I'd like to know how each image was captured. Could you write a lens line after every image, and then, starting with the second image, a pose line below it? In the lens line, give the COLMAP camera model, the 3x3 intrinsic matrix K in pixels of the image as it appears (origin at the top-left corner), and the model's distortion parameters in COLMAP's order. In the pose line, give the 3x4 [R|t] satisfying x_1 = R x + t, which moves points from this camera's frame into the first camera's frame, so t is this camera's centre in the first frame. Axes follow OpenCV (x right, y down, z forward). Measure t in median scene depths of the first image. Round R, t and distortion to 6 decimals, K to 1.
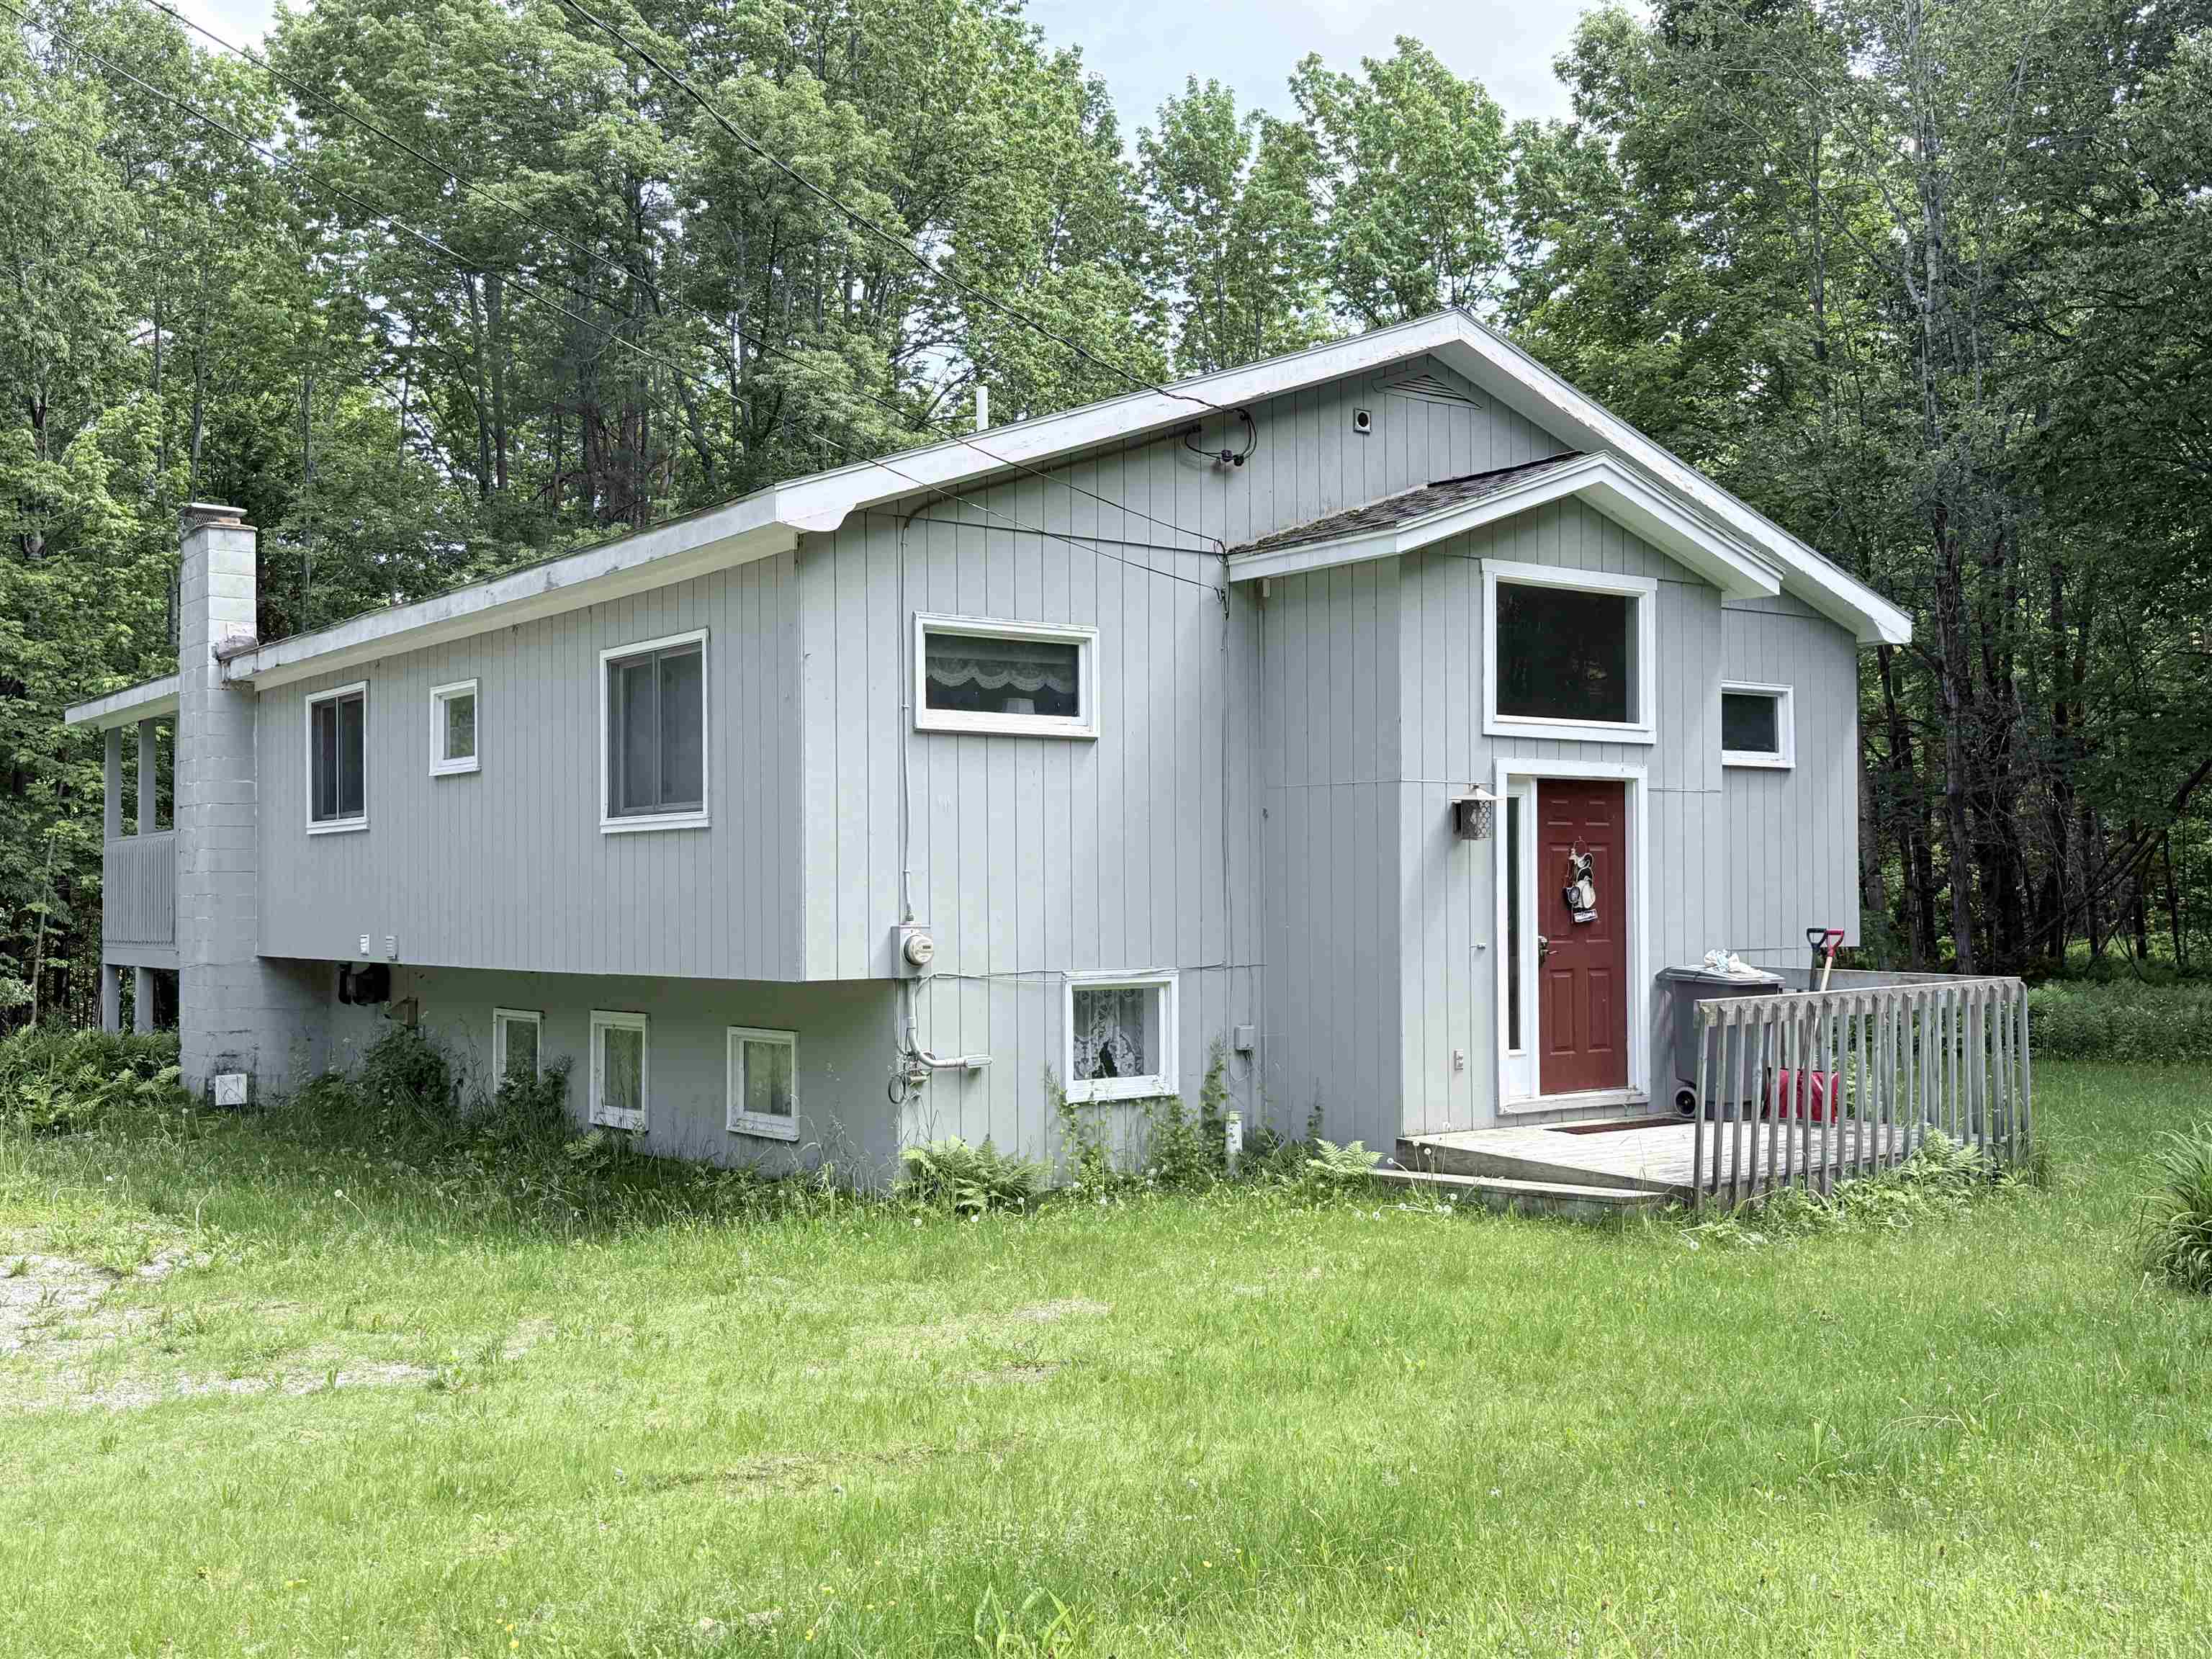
lens RADIAL K [[2185.7, 0, 1112.2], [0, 2185.7, 834.3], [0, 0, 1]] dist [0.140062, 0.002170]
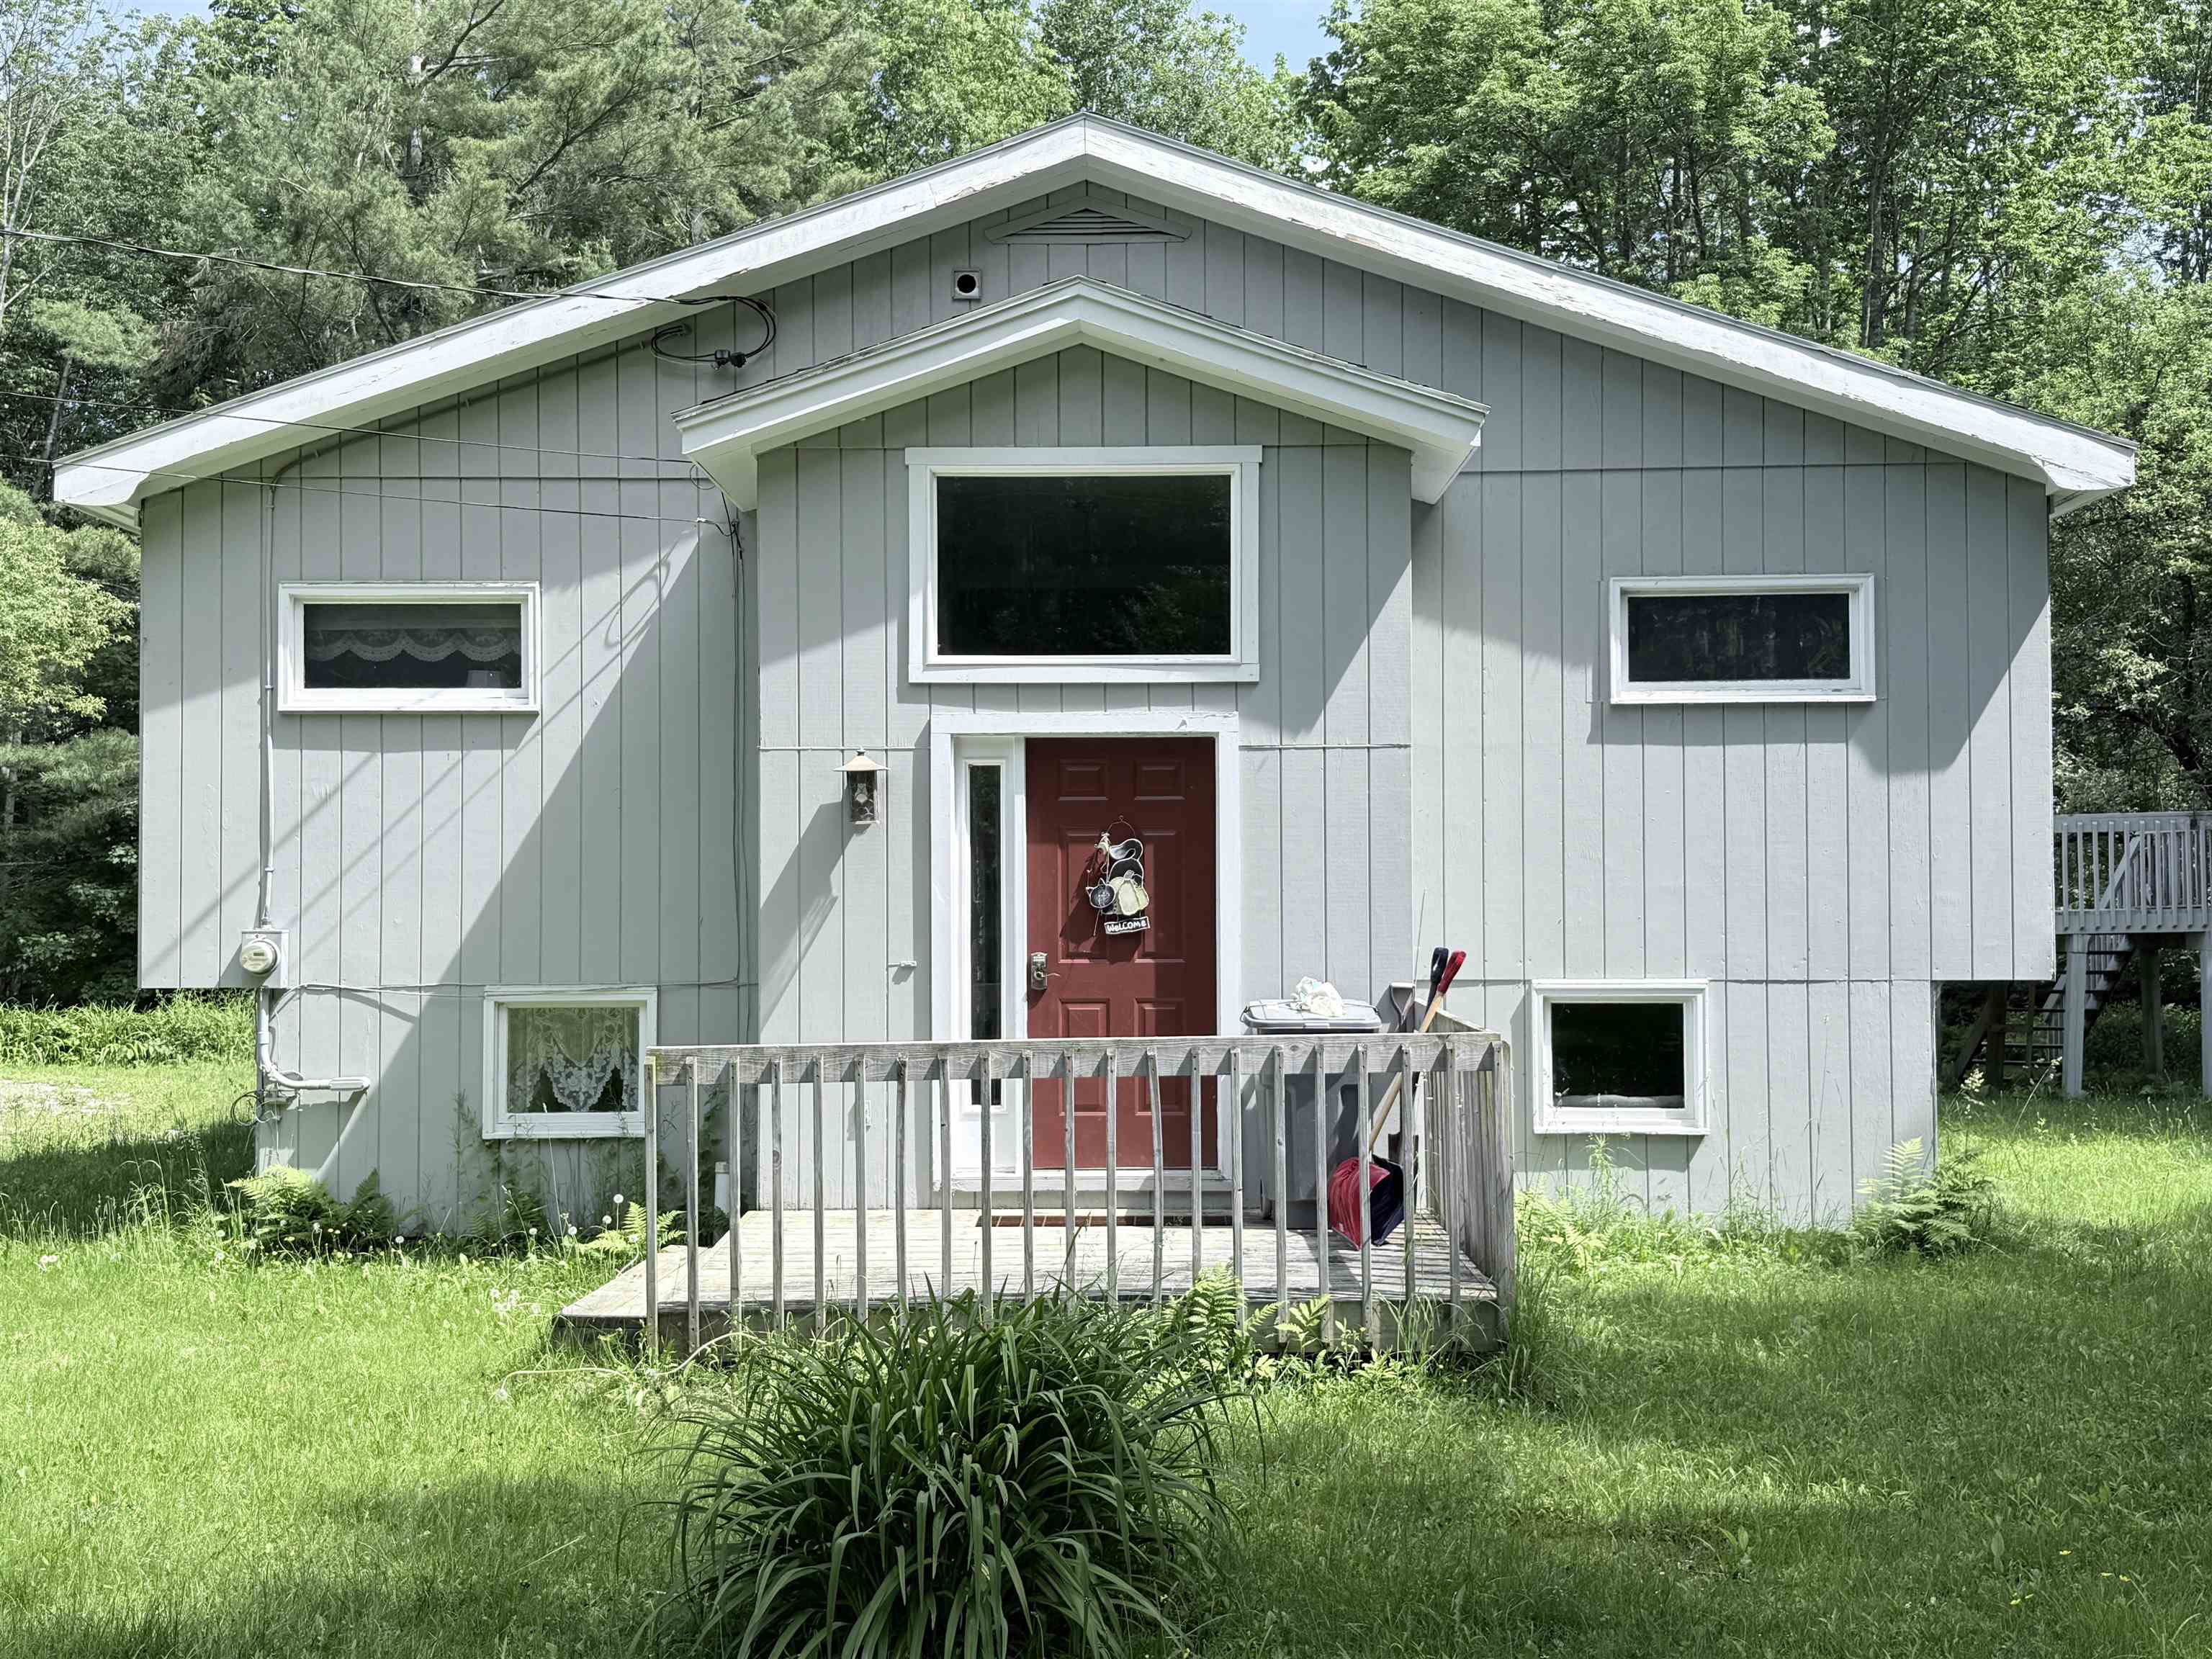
lens RADIAL K [[2185.7, 0, 1112.2], [0, 2185.7, 834.3], [0, 0, 1]] dist [0.140062, 0.002170]
pose [[0.792642, -0.013081, -0.609548, 0.664349], [0.017317, 0.999849, 0.001063, 0.006121], [0.609442, -0.011398, 0.792749, 0.437249]]
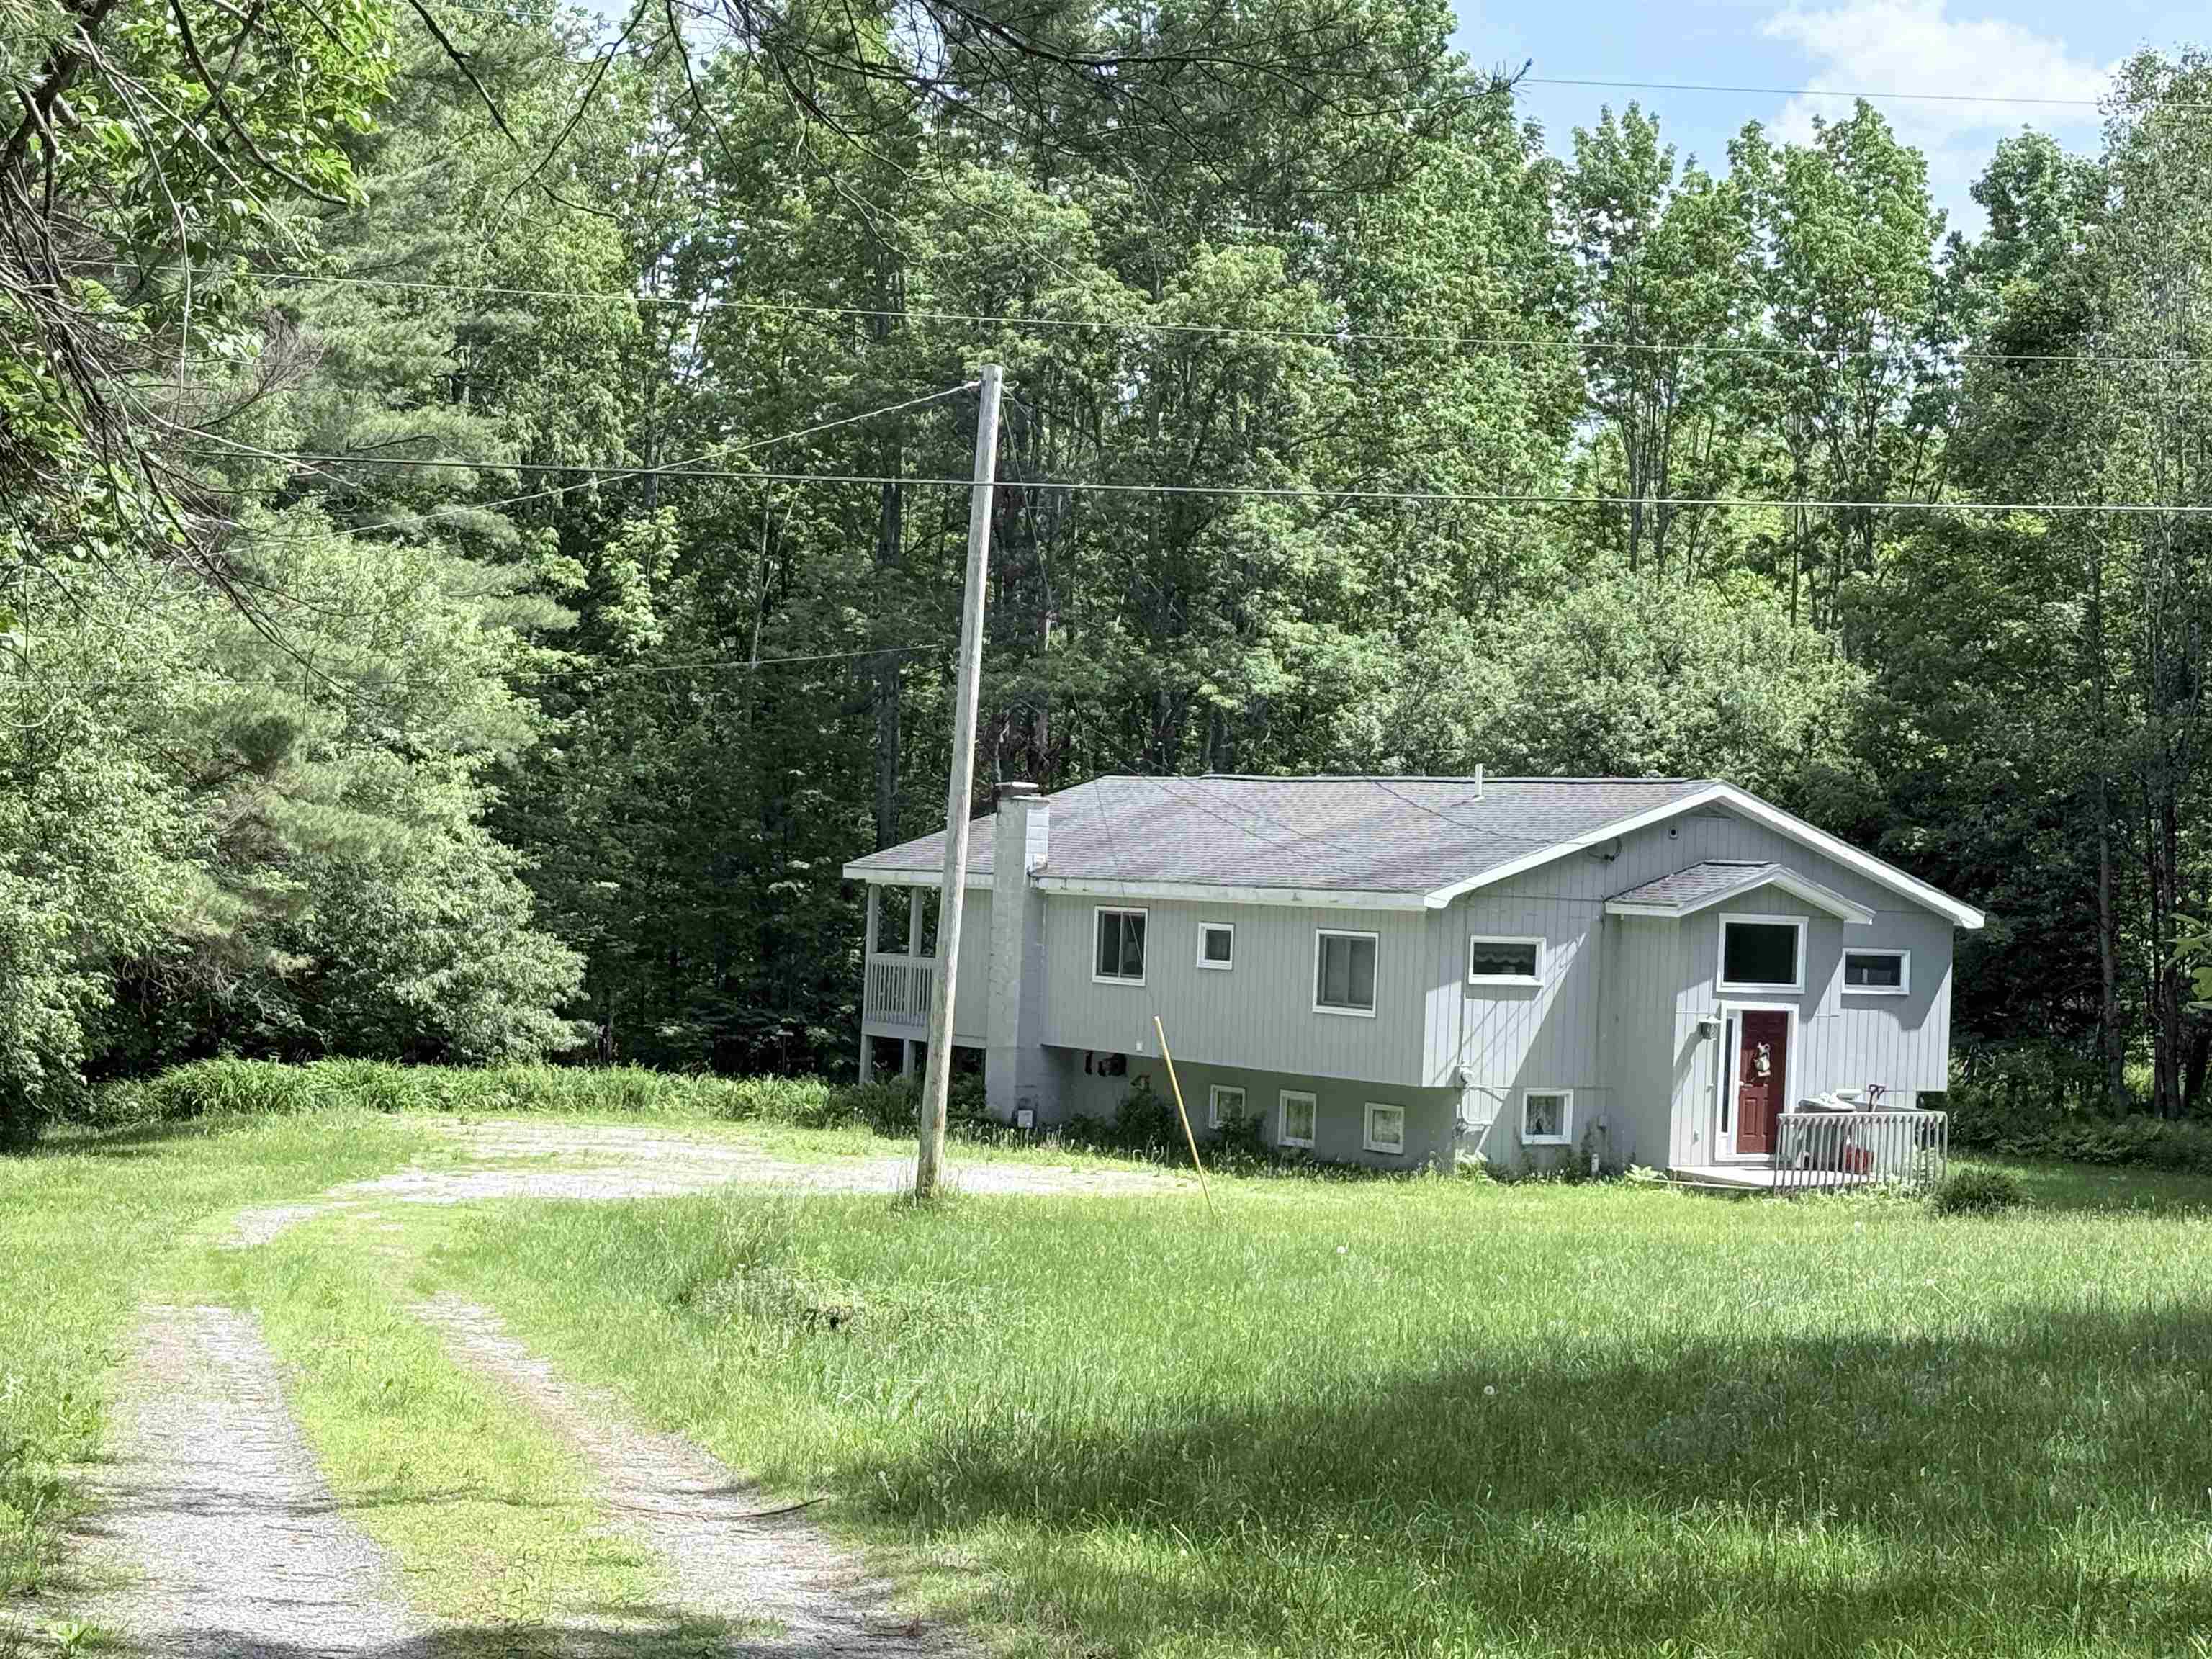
lens RADIAL K [[4076.7, 0, 1126.2], [0, 4076.7, 821.3], [0, 0, 1]] dist [0.206607, -0.048897]
pose [[0.996539, 0.048751, -0.067328, -0.154199], [-0.047535, 0.998678, 0.019554, -0.266388], [0.068192, -0.016286, 0.997539, -3.134275]]
